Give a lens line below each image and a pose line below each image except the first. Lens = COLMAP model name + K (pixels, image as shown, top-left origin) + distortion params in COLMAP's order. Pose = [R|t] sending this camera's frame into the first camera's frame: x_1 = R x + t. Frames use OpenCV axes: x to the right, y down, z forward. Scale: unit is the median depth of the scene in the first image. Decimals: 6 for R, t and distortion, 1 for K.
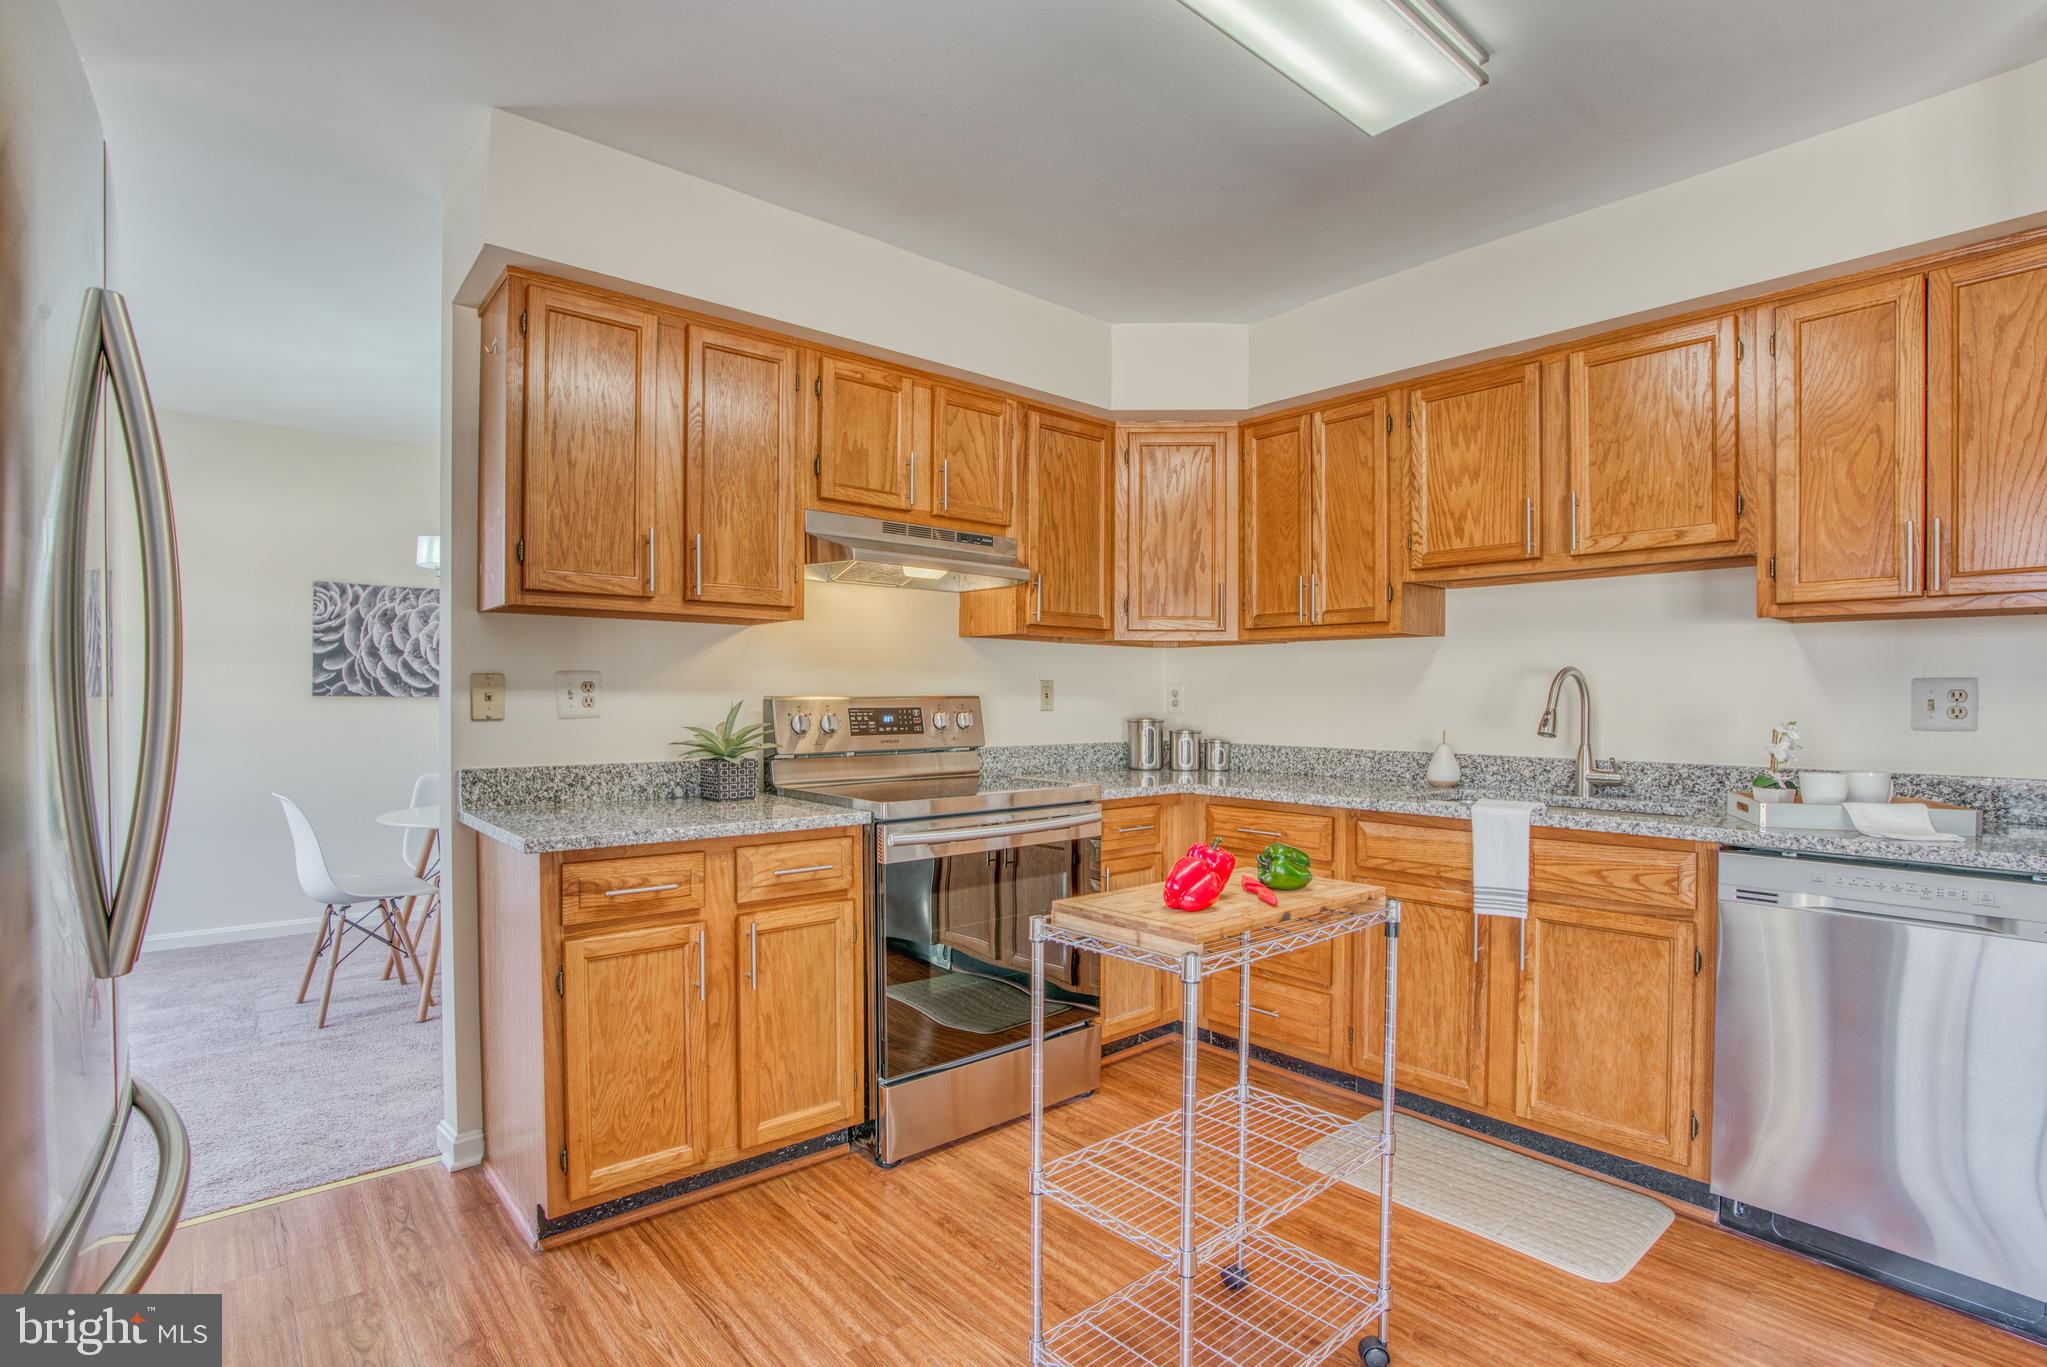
lens RADIAL K [[987.9, 0, 1015.0], [0, 987.9, 709.2], [0, 0, 1]] dist [-0.076773, 0.033346]
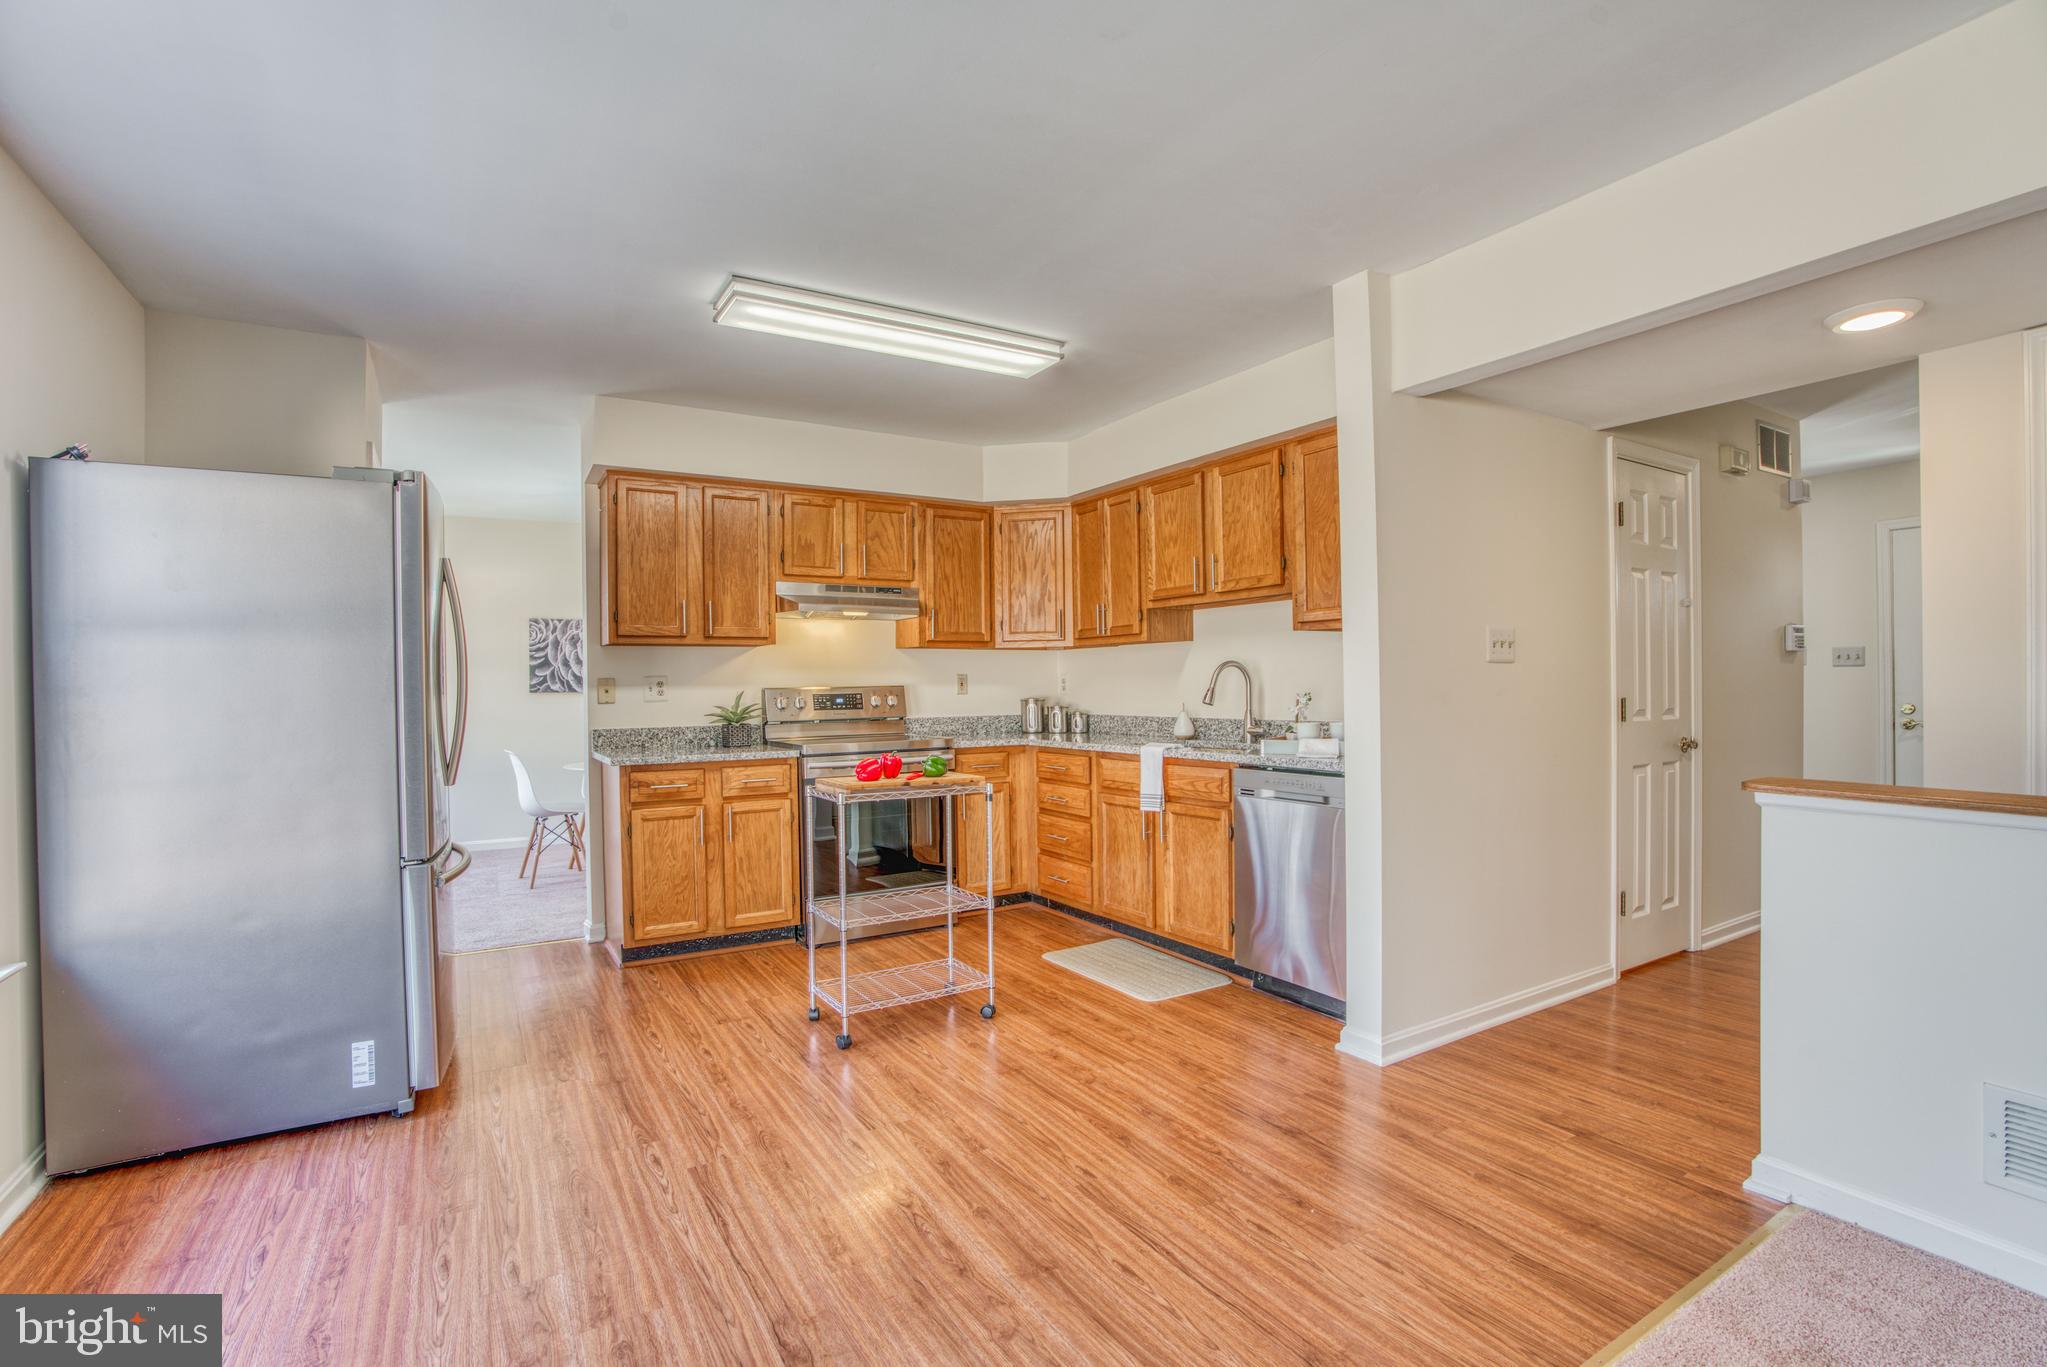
lens RADIAL K [[940.5, 0, 1011.0], [0, 940.5, 692.1], [0, 0, 1]] dist [-0.073160, 0.029607]
pose [[0.985938, -0.016237, -0.166320, 0.441972], [0.015290, 0.999859, -0.006973, 0.011720], [0.166410, 0.004332, 0.986047, -0.538071]]
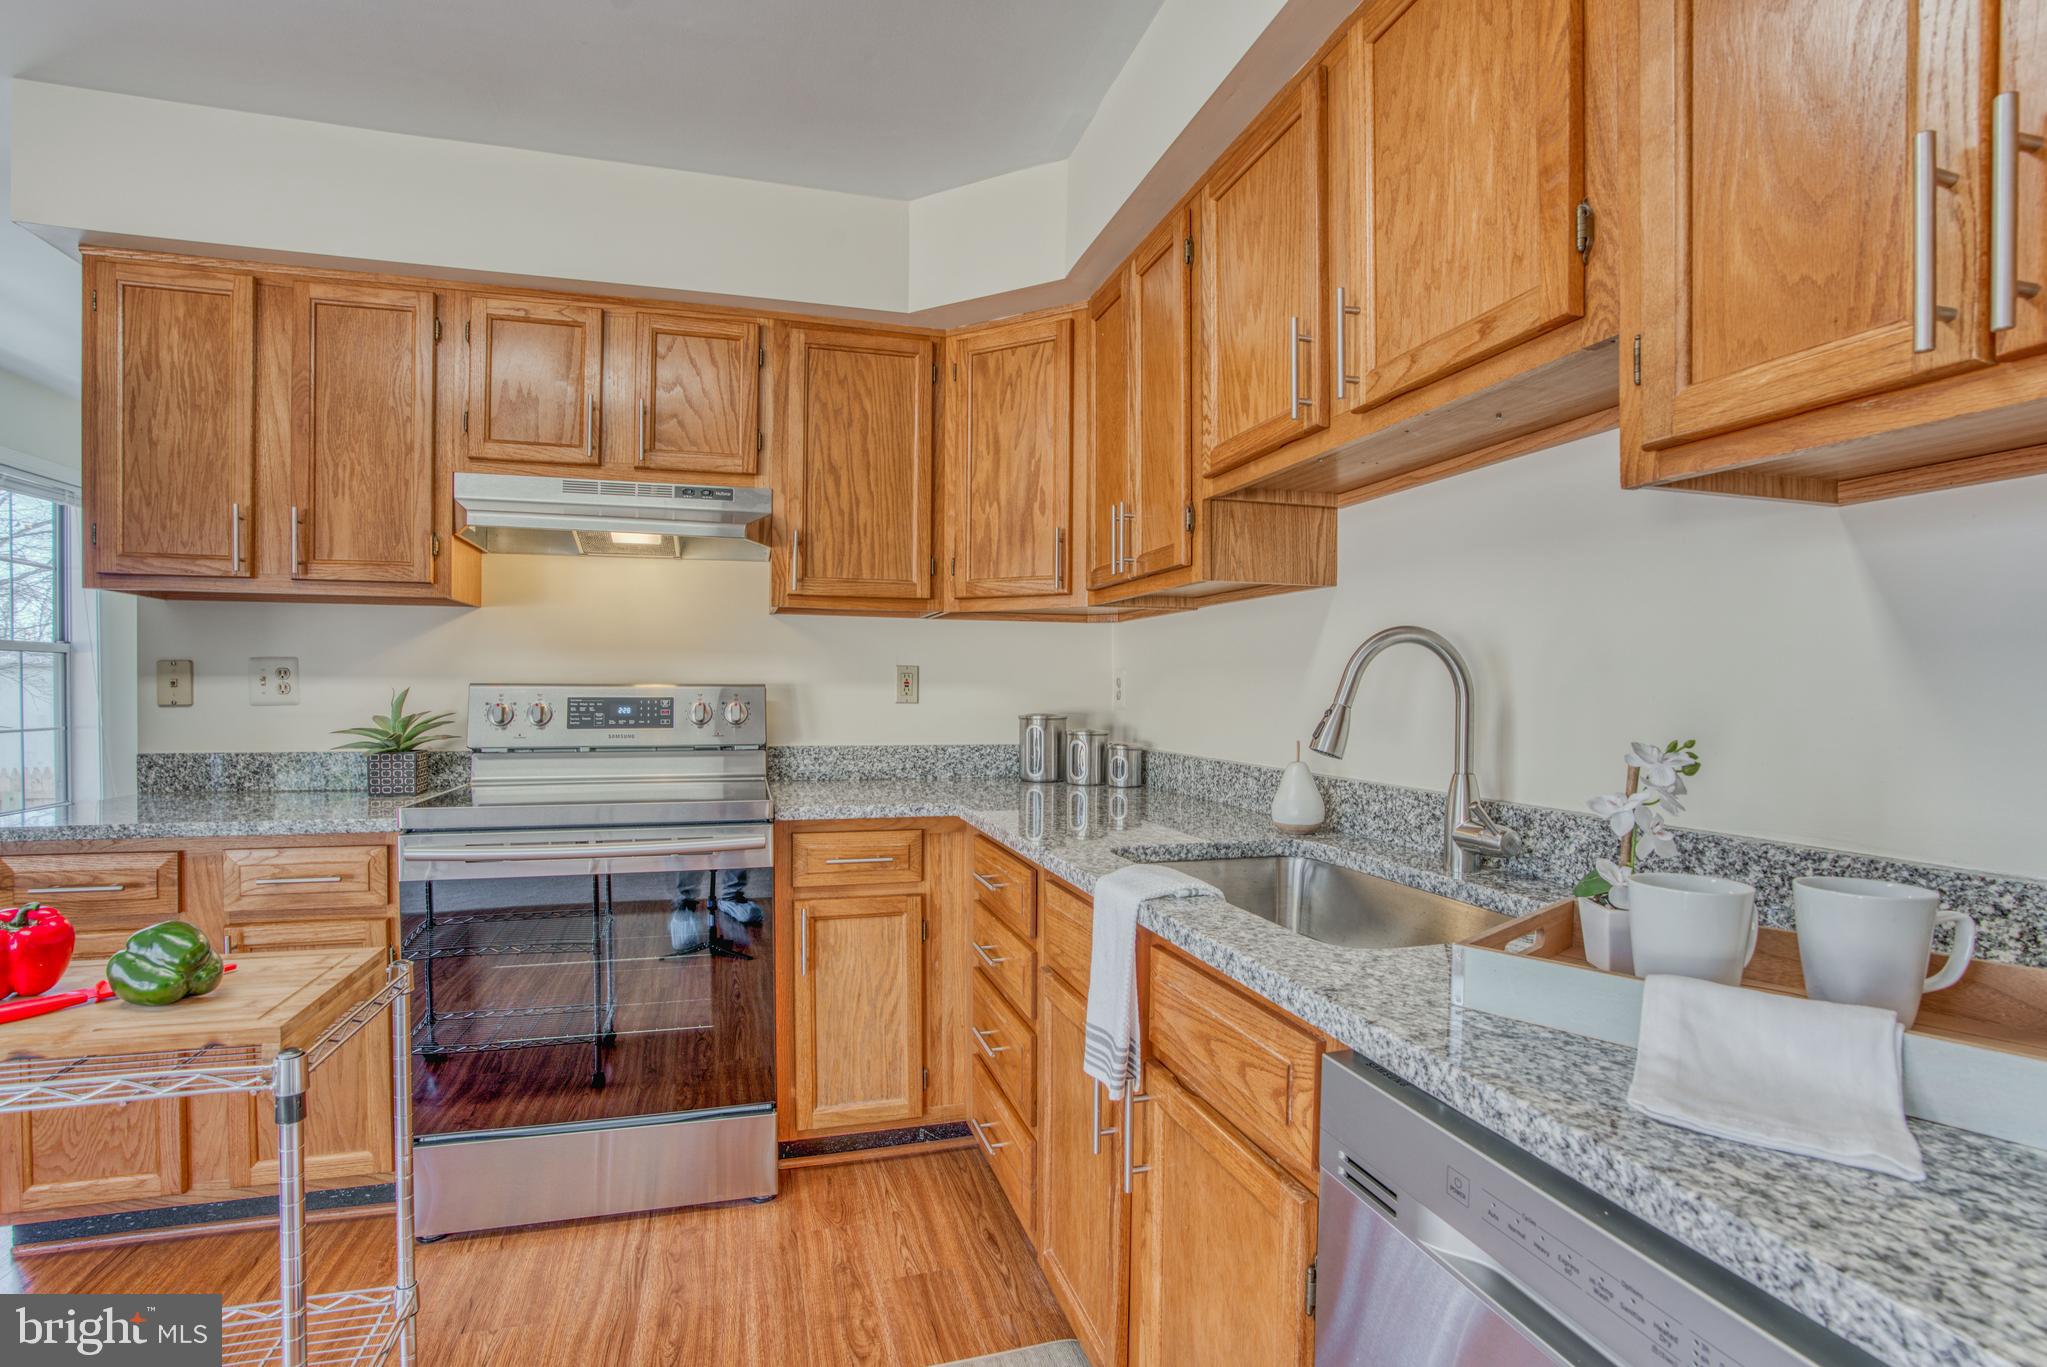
lens RADIAL K [[961.0, 0, 1013.2], [0, 961.0, 707.3], [0, 0, 1]] dist [-0.076908, 0.032218]
pose [[0.908772, 0.010261, -0.417168, 0.556320], [-0.008802, 0.999947, 0.005421, -0.000215], [0.417201, -0.001254, 0.908813, 0.407675]]
